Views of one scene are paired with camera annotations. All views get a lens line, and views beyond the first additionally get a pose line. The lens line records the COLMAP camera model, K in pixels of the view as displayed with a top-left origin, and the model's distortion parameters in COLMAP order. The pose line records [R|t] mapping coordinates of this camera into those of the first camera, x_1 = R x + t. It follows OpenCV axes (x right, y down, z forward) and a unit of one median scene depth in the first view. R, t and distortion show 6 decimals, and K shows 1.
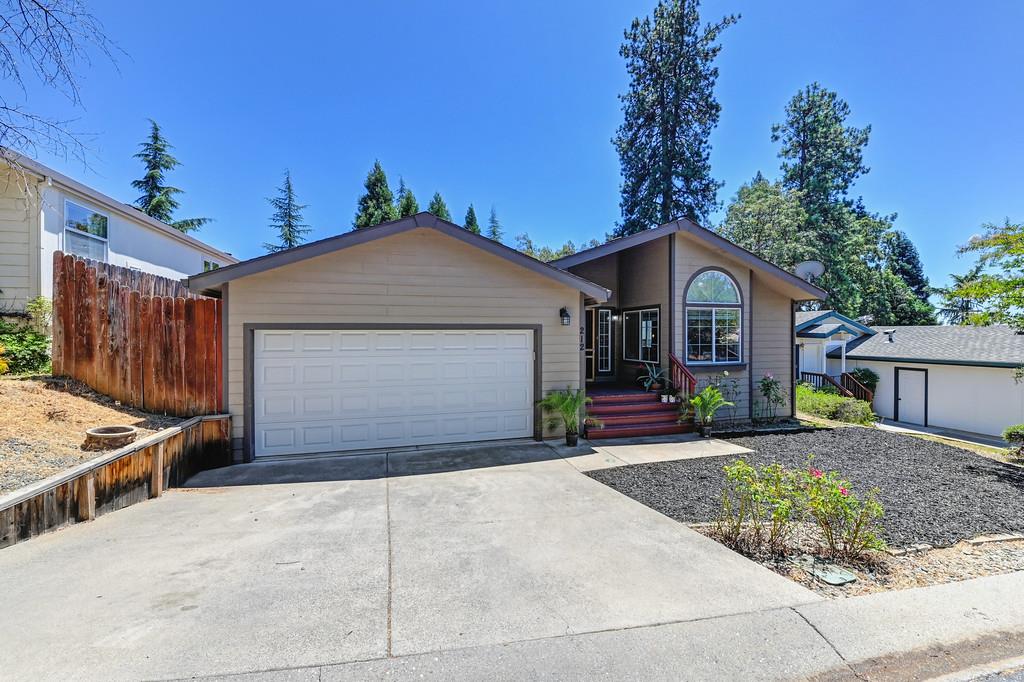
lens RADIAL K [[419.4, 0, 522.7], [0, 419.4, 335.5], [0, 0, 1]] dist [-0.015344, -0.002223]
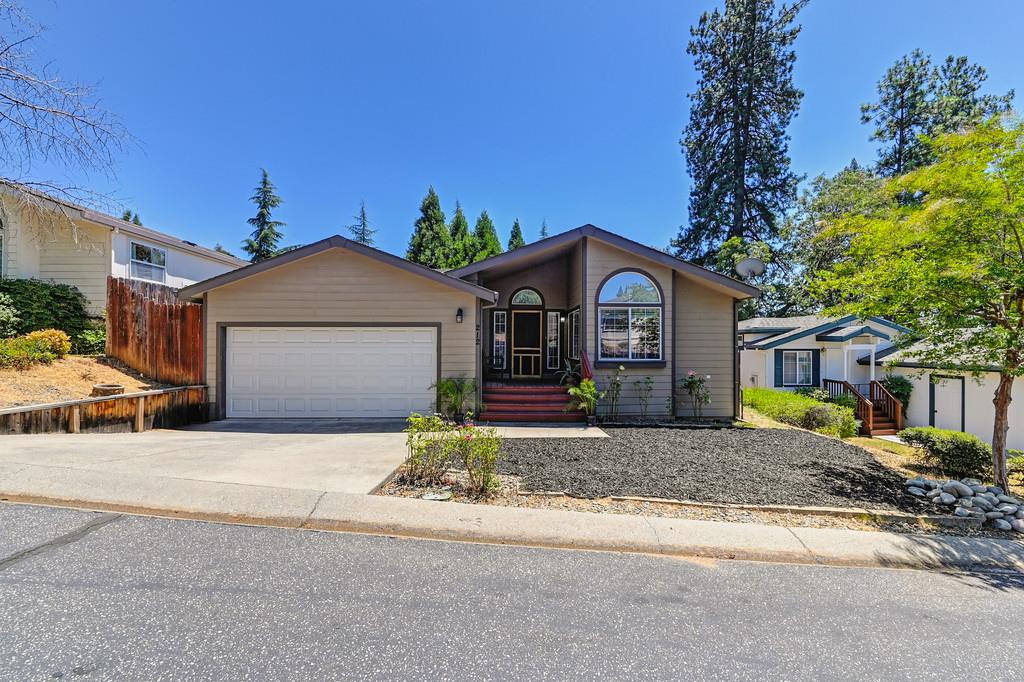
lens RADIAL K [[419.4, 0, 518.2], [0, 419.4, 340.1], [0, 0, 1]] dist [-0.015344, -0.002223]
pose [[0.970630, -0.000256, -0.240578, 0.441500], [-0.003593, 0.999872, -0.015560, 0.033653], [0.240551, 0.015968, 0.970505, -0.082491]]
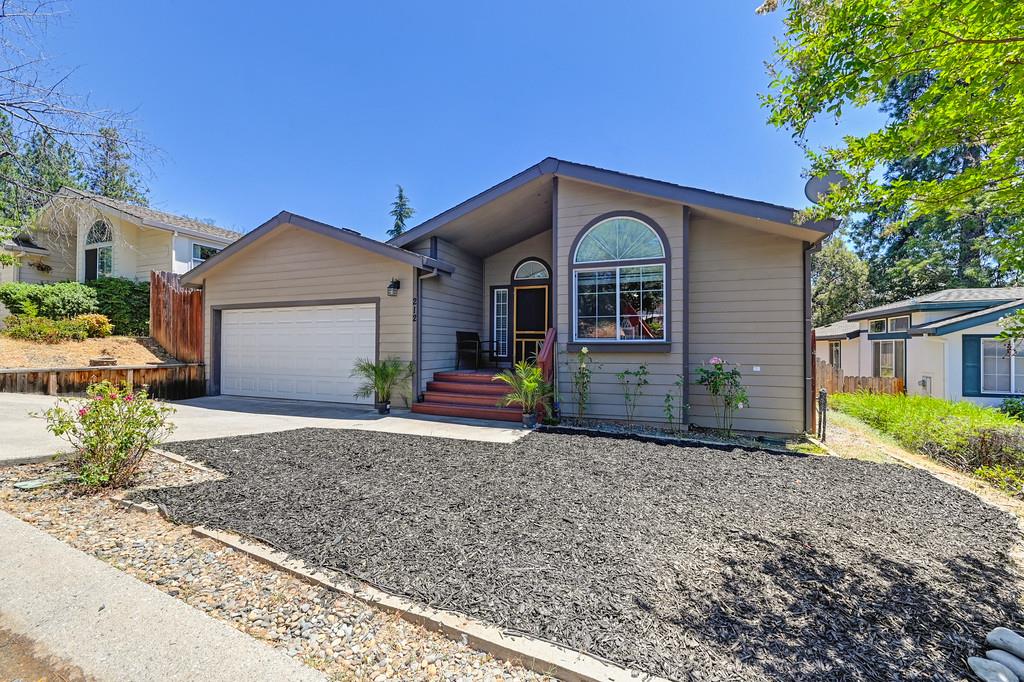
lens RADIAL K [[419.4, 0, 510.9], [0, 419.4, 341.7], [0, 0, 1]] dist [-0.015344, -0.002223]
pose [[0.794906, -0.003245, -0.606724, 0.761885], [-0.006685, 0.999878, -0.014106, 0.078780], [0.606696, 0.015269, 0.794787, 0.300489]]
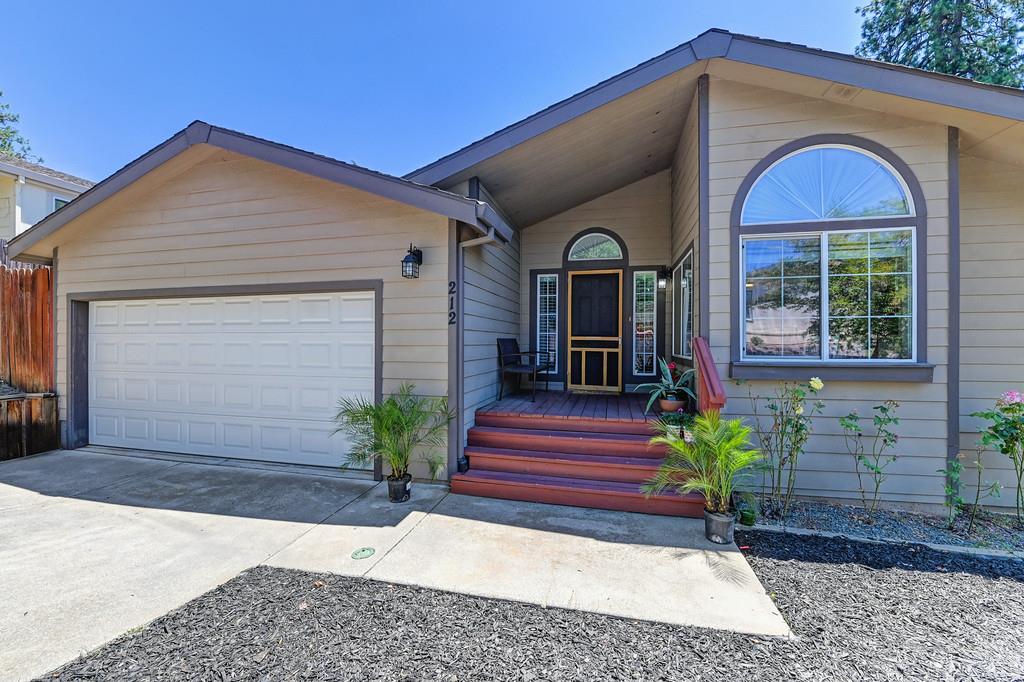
lens RADIAL K [[419.4, 0, 512.4], [0, 419.4, 342.1], [0, 0, 1]] dist [-0.015344, -0.002223]
pose [[0.862744, 0.001271, -0.505639, 0.400179], [-0.004405, 0.999978, -0.005001, 0.050154], [0.505621, 0.006542, 0.862731, 0.480191]]
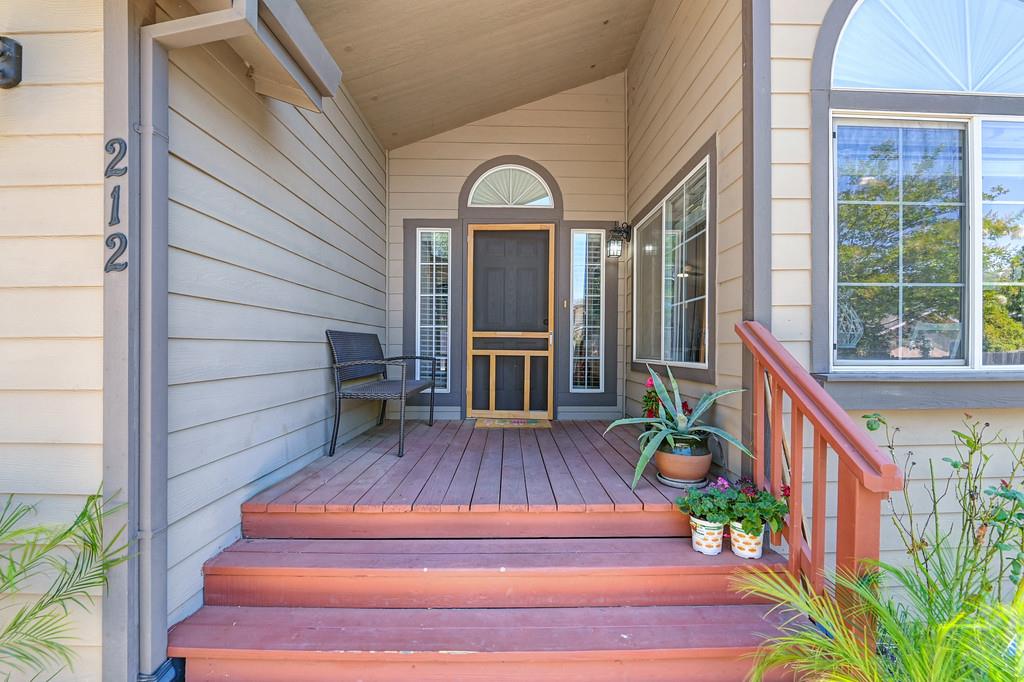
lens RADIAL K [[436.4, 0, 518.9], [0, 436.4, 348.1], [0, 0, 1]] dist [-0.018693, -0.000217]
pose [[0.962244, 0.000648, -0.272188, 0.292140], [-0.002169, 0.999984, -0.005287, 0.056411], [0.272180, 0.005677, 0.962229, 0.730619]]
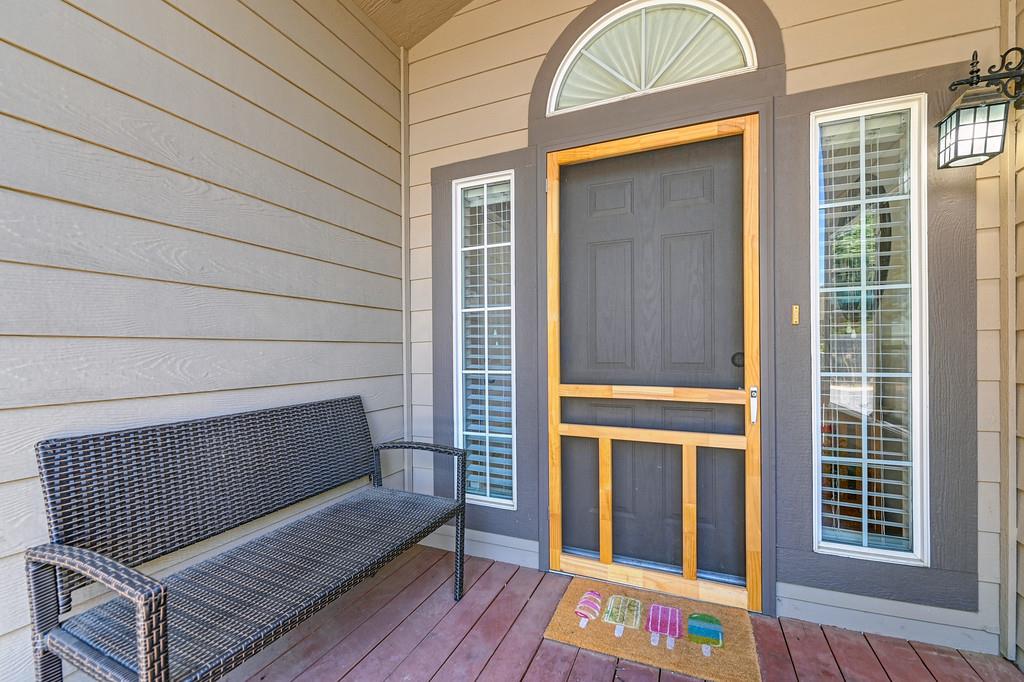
lens RADIAL K [[419.4, 0, 514.3], [0, 419.4, 349.6], [0, 0, 1]] dist [-0.015344, -0.002223]
pose [[0.766570, -0.010848, -0.642069, 0.233300], [0.011841, 0.999926, -0.002757, 0.019813], [0.642051, -0.005489, 0.766642, 0.992146]]
